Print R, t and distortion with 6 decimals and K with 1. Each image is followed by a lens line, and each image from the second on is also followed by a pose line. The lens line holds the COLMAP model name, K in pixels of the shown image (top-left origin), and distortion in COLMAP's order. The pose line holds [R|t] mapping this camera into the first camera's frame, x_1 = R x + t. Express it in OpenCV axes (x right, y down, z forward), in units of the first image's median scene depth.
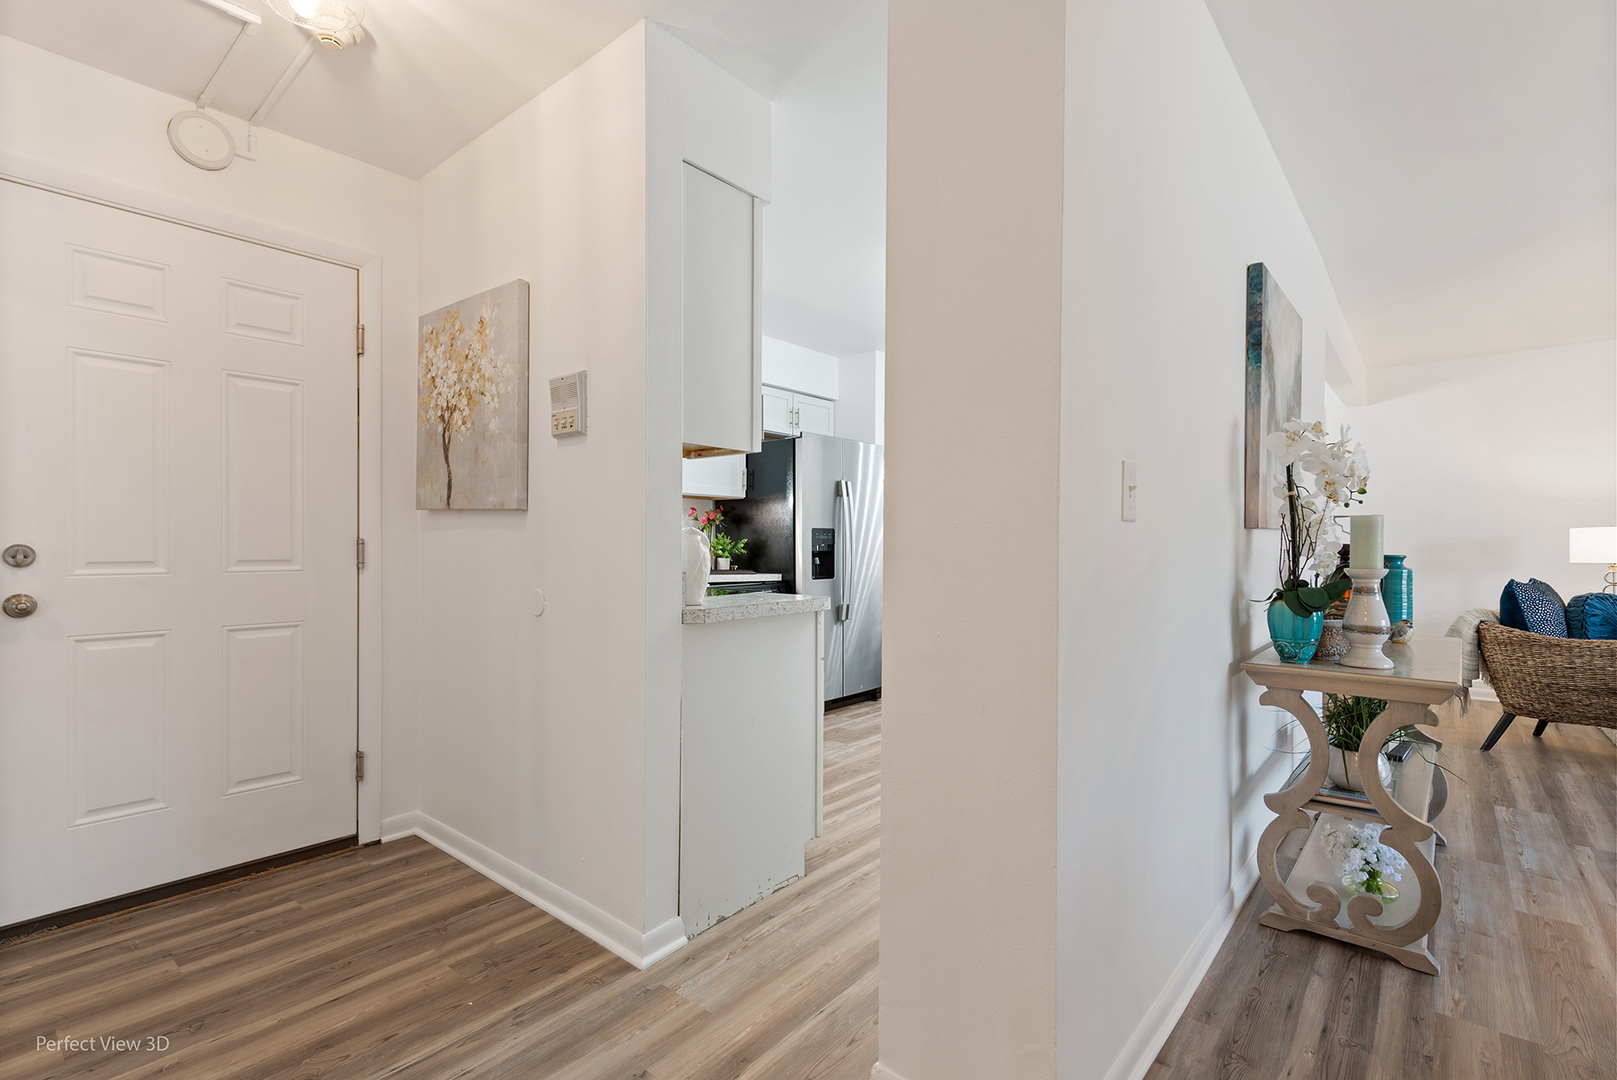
lens RADIAL K [[763.4, 0, 777.4], [0, 763.4, 551.7], [0, 0, 1]] dist [0.020193, -0.005747]
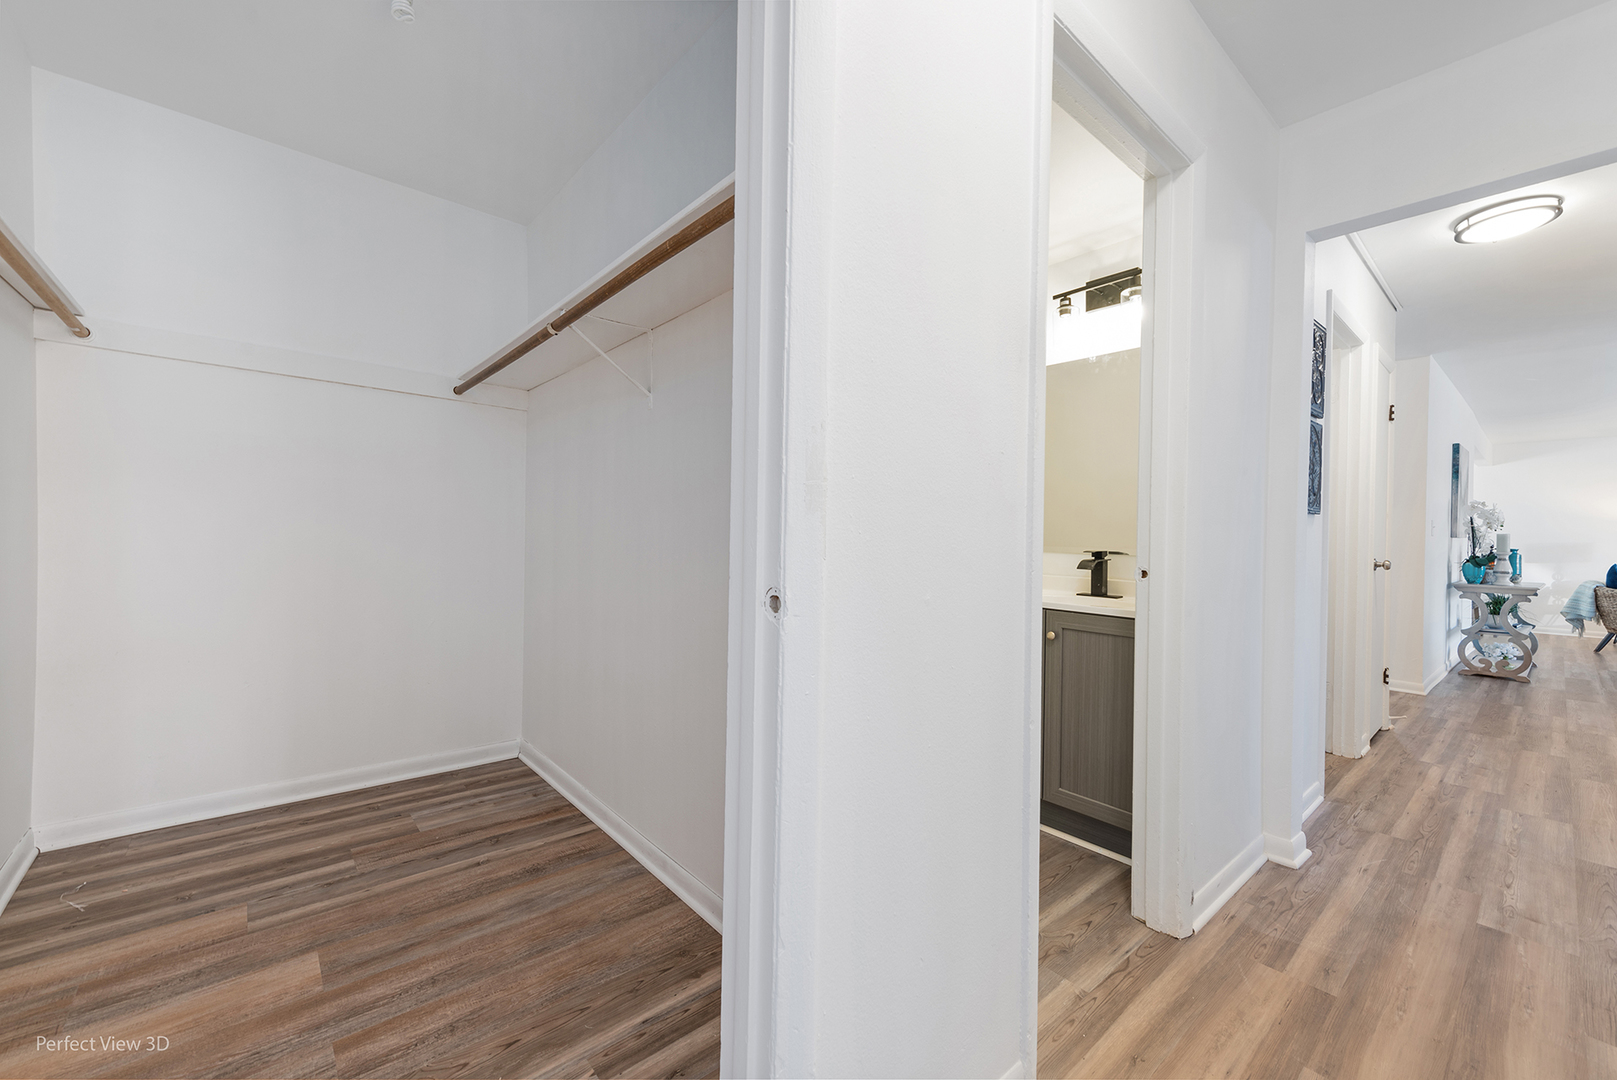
lens RADIAL K [[635.1, 0, 803.1], [0, 635.1, 537.5], [0, 0, 1]] dist [0.020615, -0.003666]
pose [[0.986848, 0.011190, -0.161266, -1.323685], [-0.013108, 0.999855, -0.010835, 0.026492], [0.161121, 0.012806, 0.986852, -1.678292]]
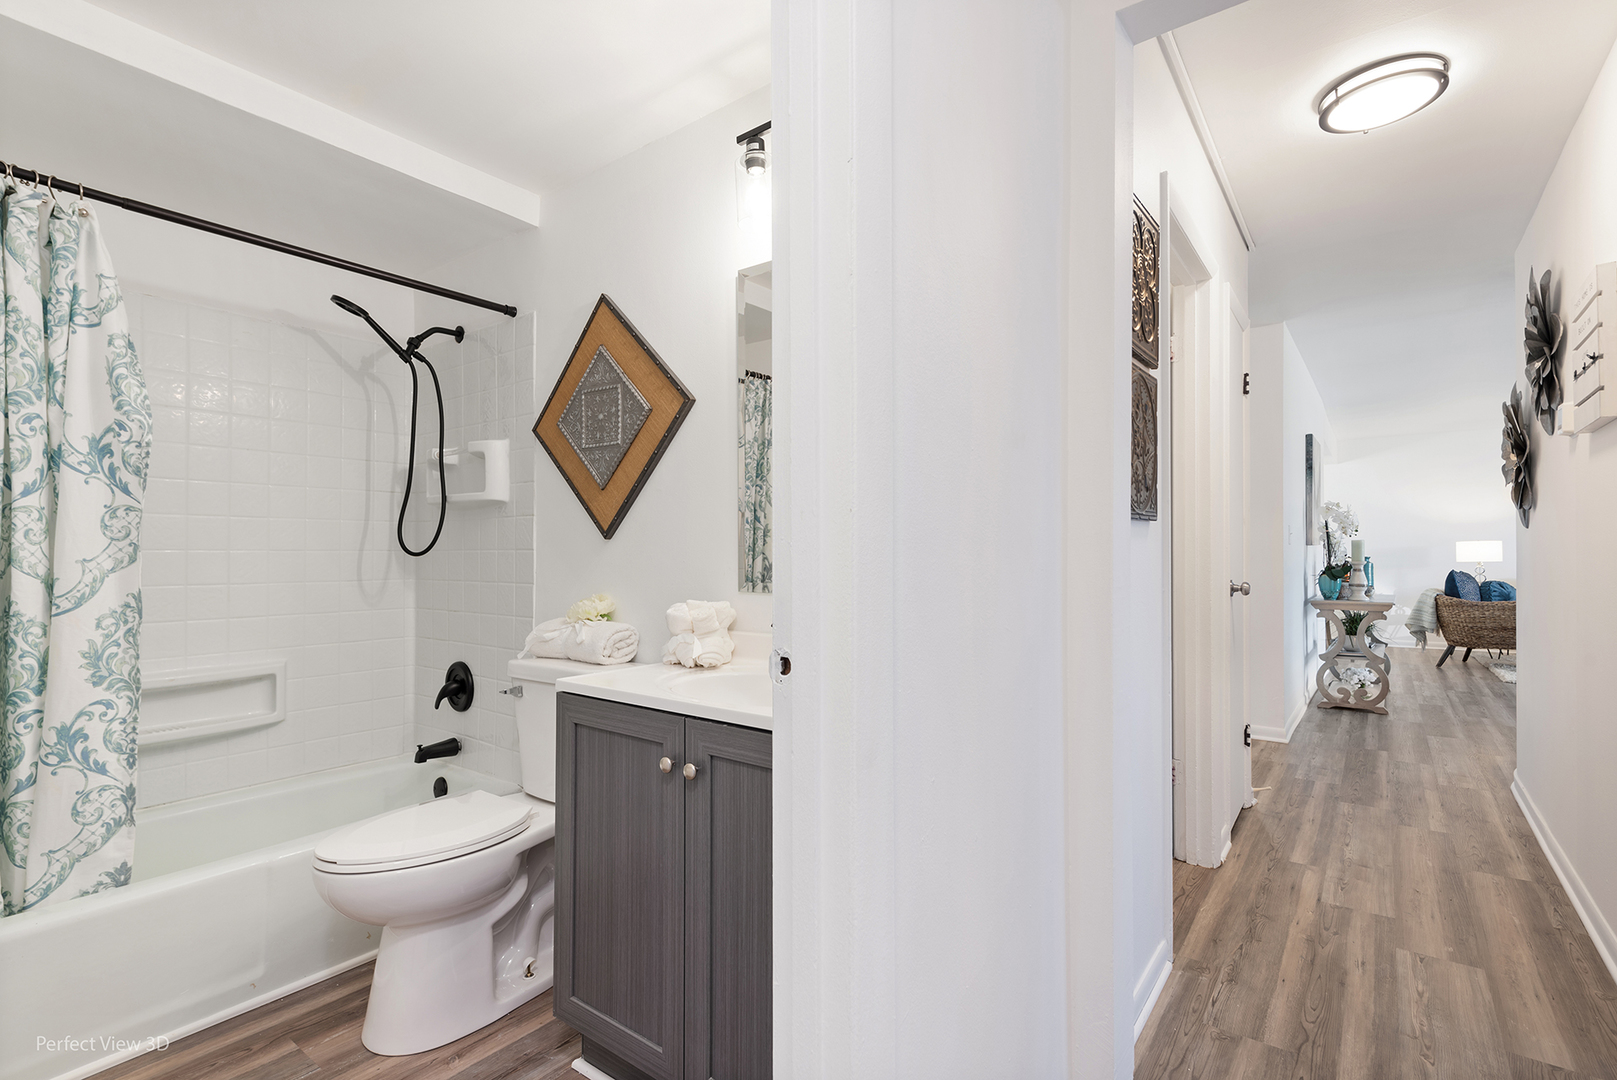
lens RADIAL K [[763.4, 0, 800.7], [0, 763.4, 551.8], [0, 0, 1]] dist [0.020193, -0.005747]
pose [[0.998462, -0.010302, 0.054467, -1.060672], [0.010997, 0.999862, -0.012469, 0.002865], [-0.054331, 0.013048, 0.998438, -1.259861]]
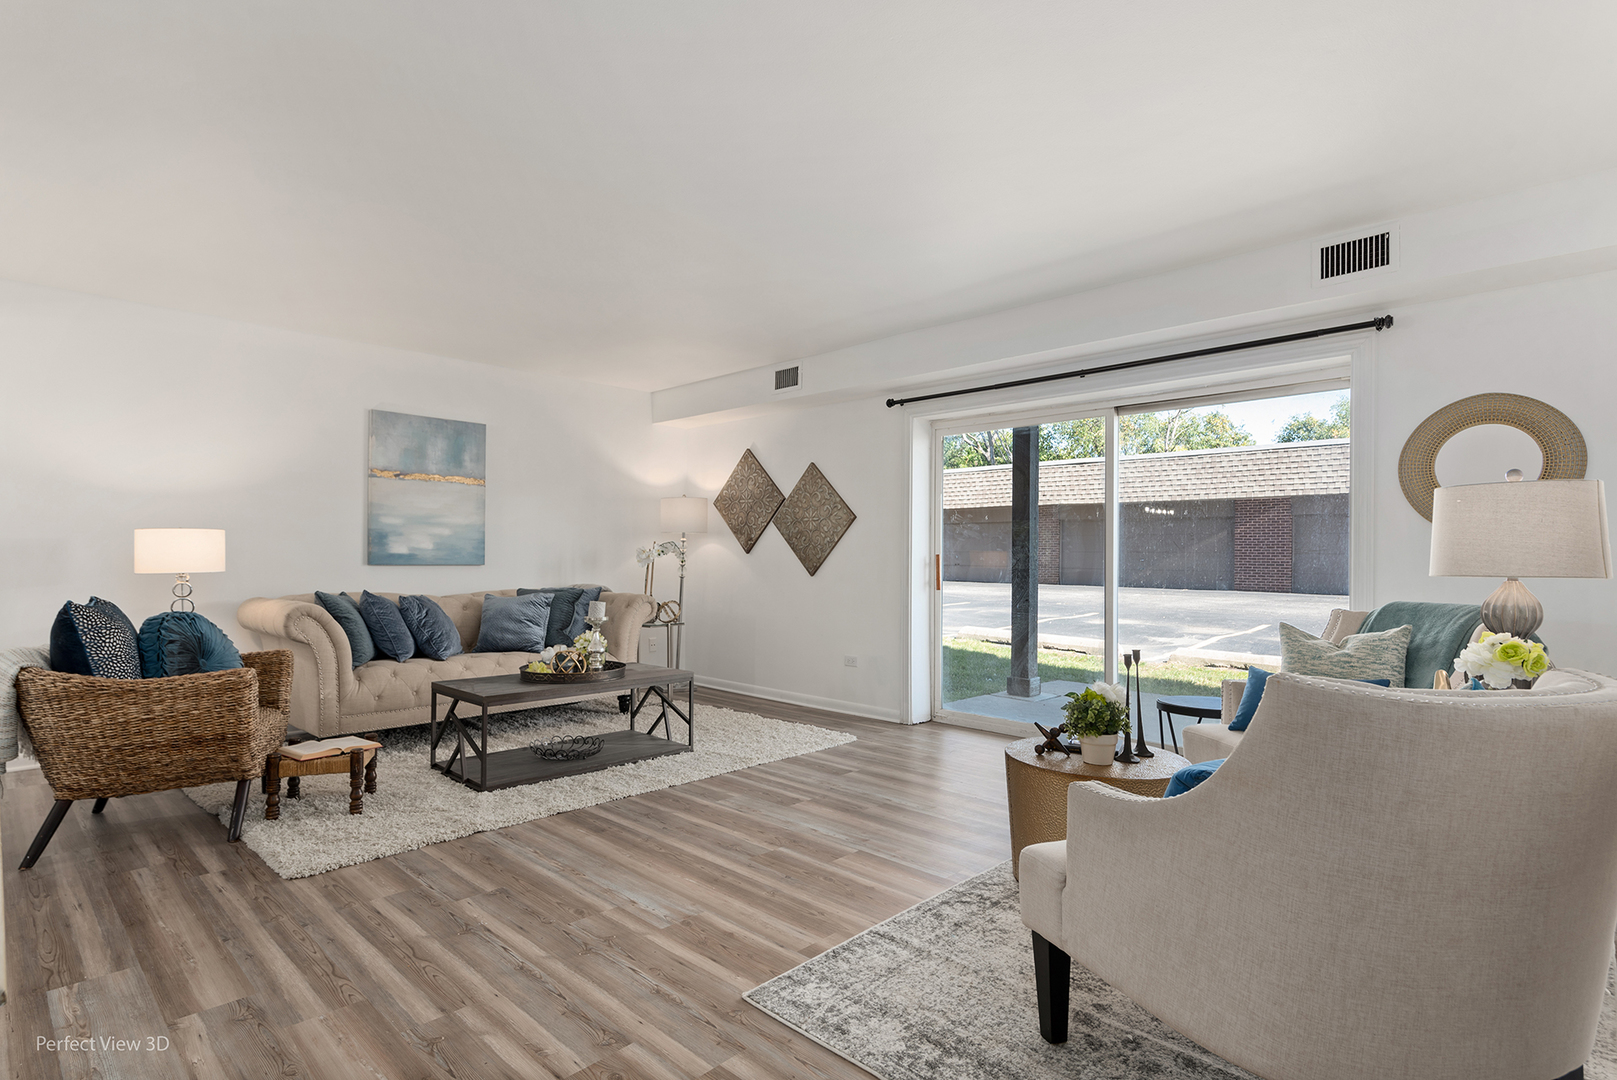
lens RADIAL K [[803.6, 0, 819.1], [0, 803.6, 553.2], [0, 0, 1]] dist [0.015454, -0.006029]
pose [[0.047340, 0.005351, 0.998864, 0.466560], [0.004280, 0.999975, -0.005560, 0.001479], [-0.998870, 0.004538, 0.047316, 0.532419]]
